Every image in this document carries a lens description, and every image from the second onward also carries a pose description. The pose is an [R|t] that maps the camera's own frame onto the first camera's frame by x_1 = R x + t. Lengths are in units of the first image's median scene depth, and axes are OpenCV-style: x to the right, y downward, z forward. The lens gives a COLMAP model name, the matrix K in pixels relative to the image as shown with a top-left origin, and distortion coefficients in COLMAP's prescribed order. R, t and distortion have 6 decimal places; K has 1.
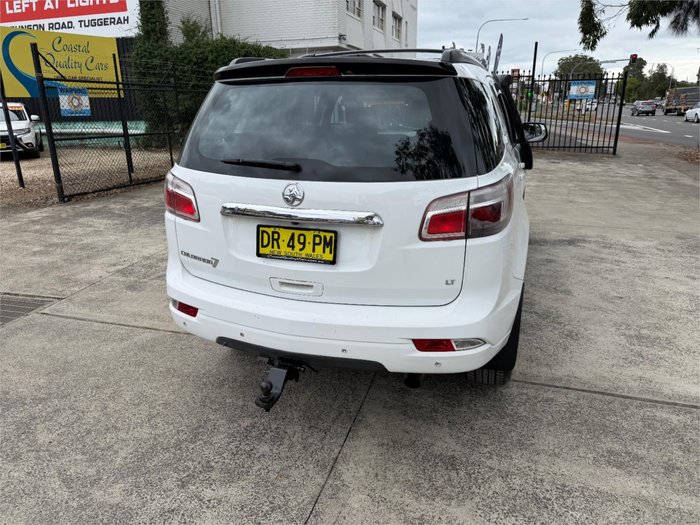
lens RADIAL K [[504.0, 0, 337.2], [0, 504.0, 260.6], [0, 0, 1]] dist [0.017911, -0.027294]
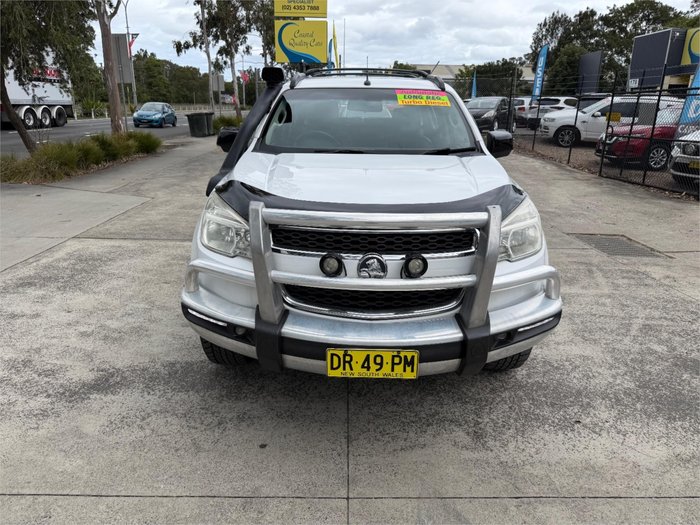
lens RADIAL K [[498.3, 0, 351.9], [0, 498.3, 254.8], [0, 0, 1]] dist [0.006229, -0.006431]
pose [[-0.943276, 0.090831, -0.319343, 0.875060], [-0.105095, 0.830703, 0.546706, -1.009637], [0.314937, 0.549256, -0.774037, 3.231336]]
